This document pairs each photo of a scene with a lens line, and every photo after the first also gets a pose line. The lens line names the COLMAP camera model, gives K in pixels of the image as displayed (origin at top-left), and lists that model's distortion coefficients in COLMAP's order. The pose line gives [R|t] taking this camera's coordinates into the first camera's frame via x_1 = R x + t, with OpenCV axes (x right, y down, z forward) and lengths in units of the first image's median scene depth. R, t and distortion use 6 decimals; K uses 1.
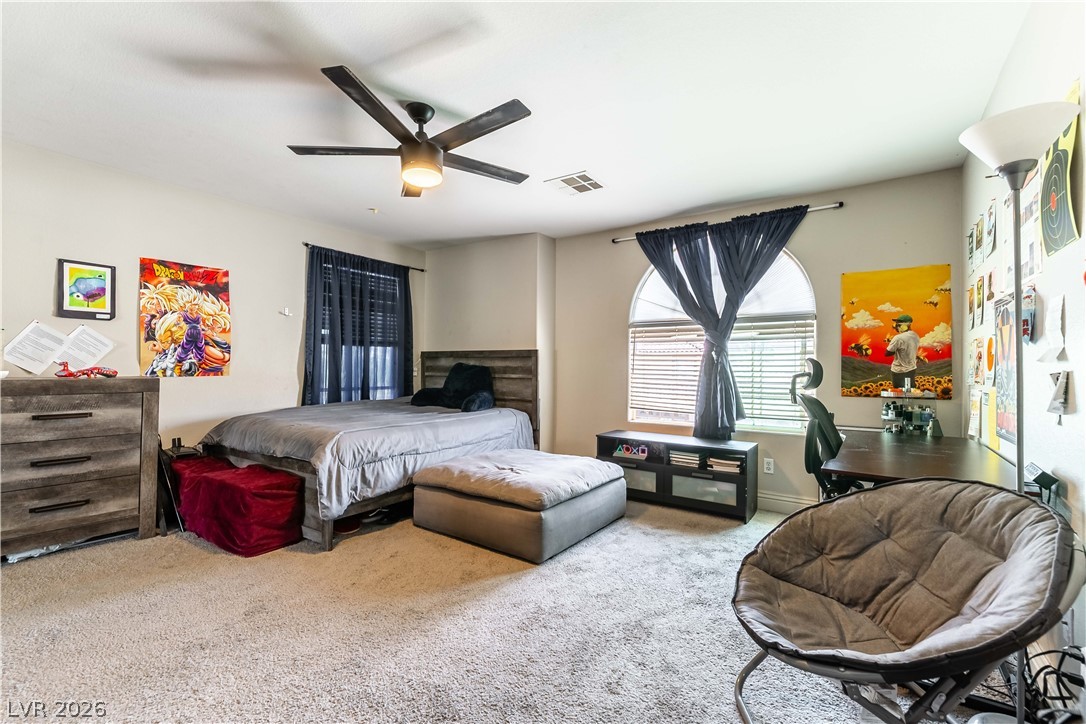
lens RADIAL K [[472.9, 0, 542.0], [0, 472.9, 366.7], [0, 0, 1]] dist [0.000423, 0.000038]
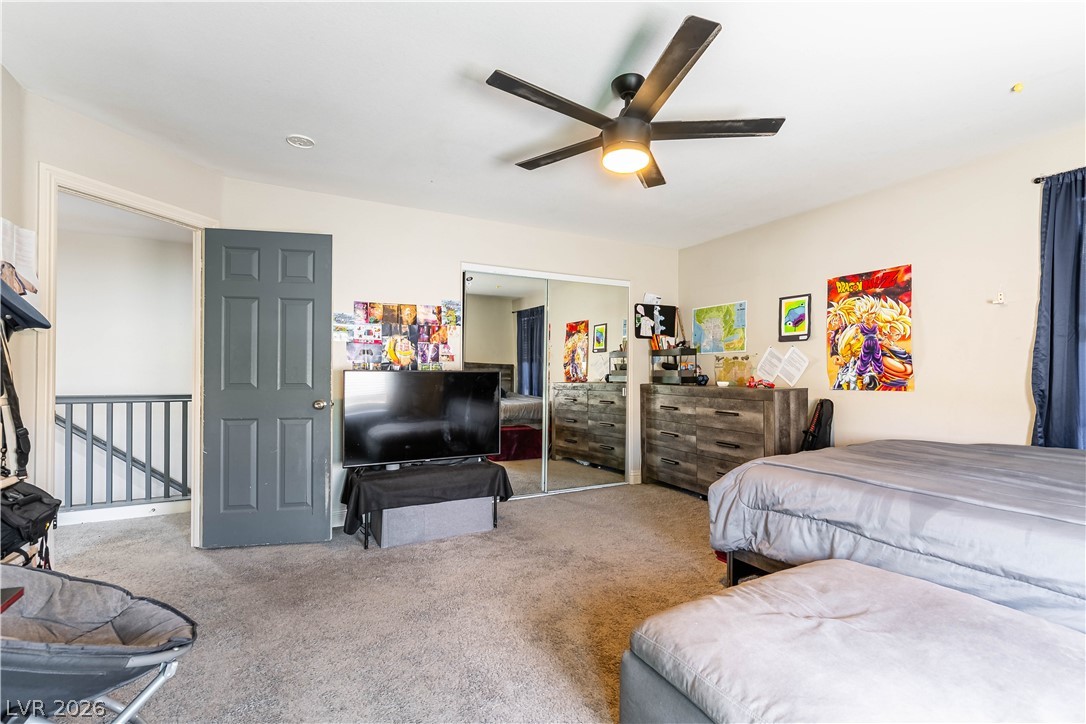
lens RADIAL K [[472.9, 0, 541.0], [0, 472.9, 368.0], [0, 0, 1]] dist [0.000423, 0.000038]
pose [[-0.449825, -0.016356, -0.892967, 0.401642], [-0.004234, 0.999860, -0.016181, -0.006175], [0.893107, -0.003498, -0.449831, 0.862412]]
